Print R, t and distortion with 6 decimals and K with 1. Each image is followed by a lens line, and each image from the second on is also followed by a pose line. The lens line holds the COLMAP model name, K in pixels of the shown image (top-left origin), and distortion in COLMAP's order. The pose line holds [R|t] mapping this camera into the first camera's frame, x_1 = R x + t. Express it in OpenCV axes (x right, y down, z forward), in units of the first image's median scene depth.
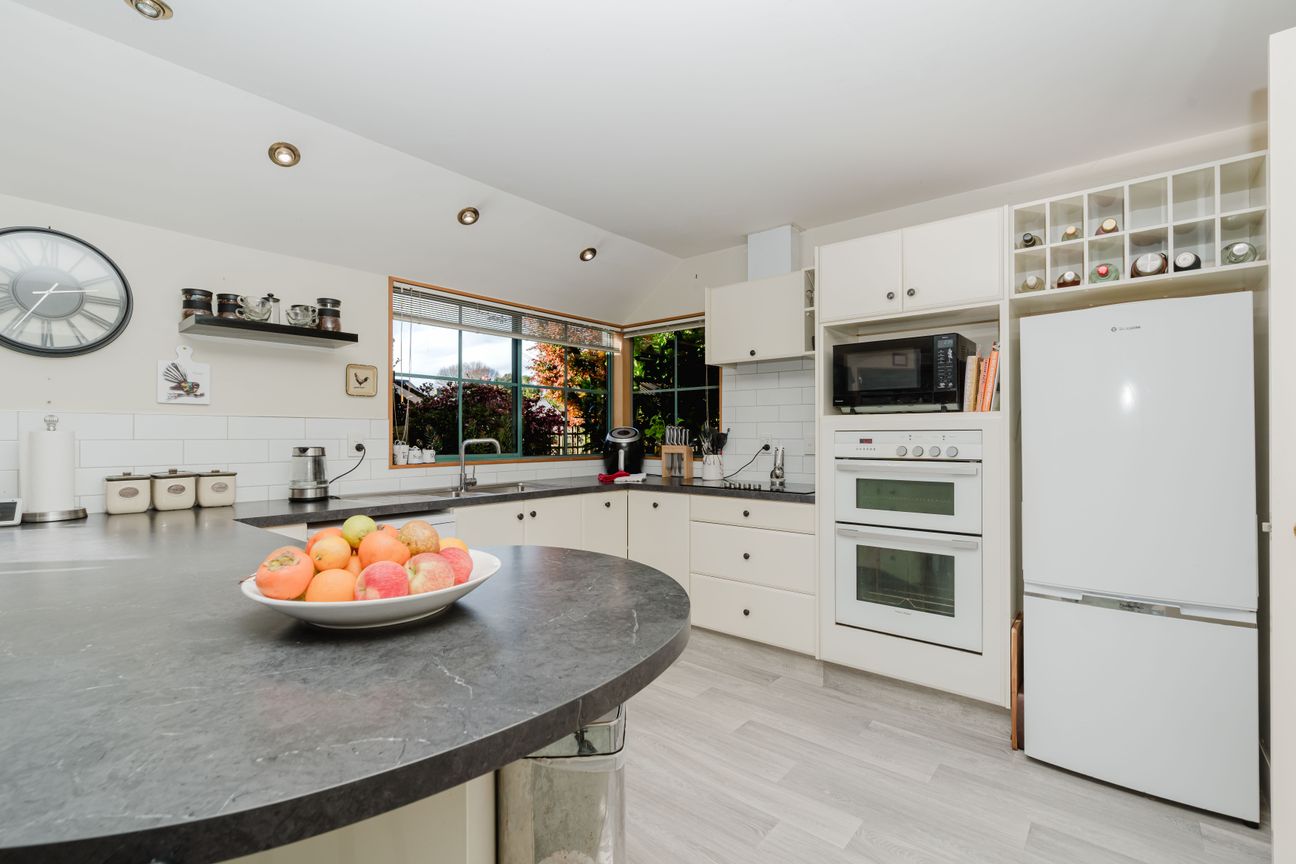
lens RADIAL K [[578.2, 0, 645.5], [0, 578.2, 433.9], [0, 0, 1]] dist [-0.009311, 0.003737]
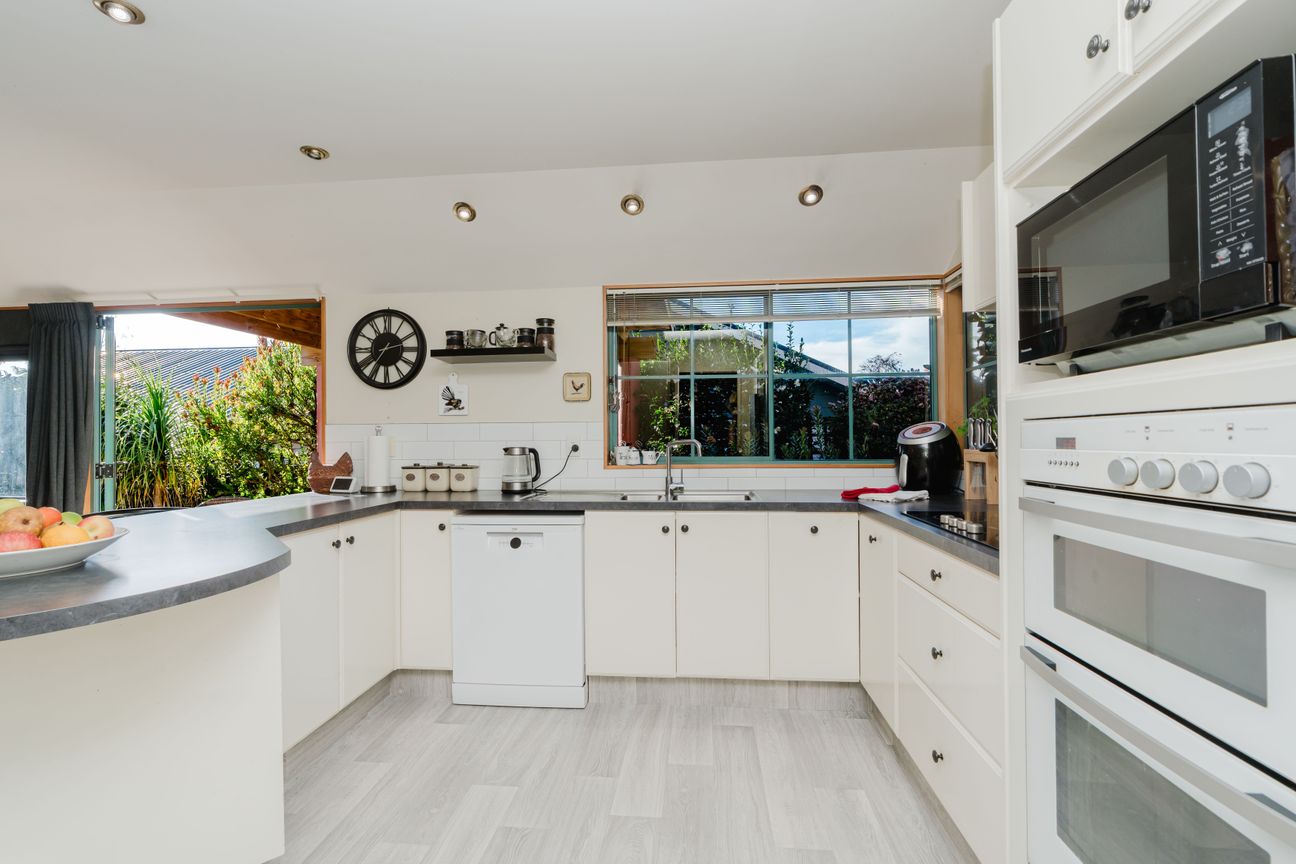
lens RADIAL K [[578.2, 0, 645.5], [0, 578.2, 433.9], [0, 0, 1]] dist [-0.009311, 0.003737]
pose [[0.569107, -0.011425, -0.822184, 0.533757], [0.010117, 0.999925, -0.006892, 0.005987], [0.822202, -0.004396, 0.569180, 0.530164]]
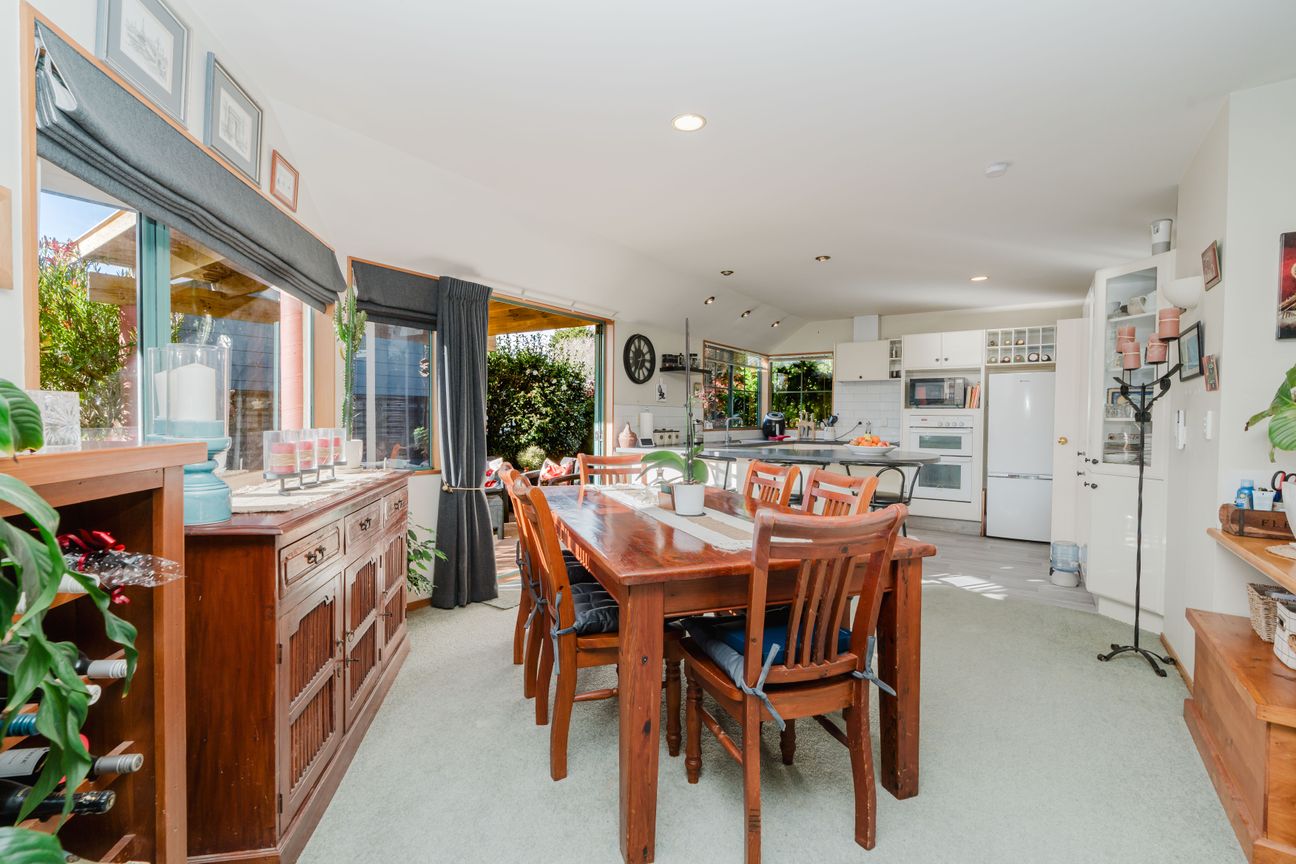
lens RADIAL K [[578.2, 0, 645.5], [0, 578.2, 433.9], [0, 0, 1]] dist [-0.009311, 0.003737]
pose [[0.995011, 0.006520, 0.099553, -0.991091], [-0.009756, 0.999438, 0.032060, 0.004794], [-0.099288, -0.032872, 0.994516, -1.247335]]
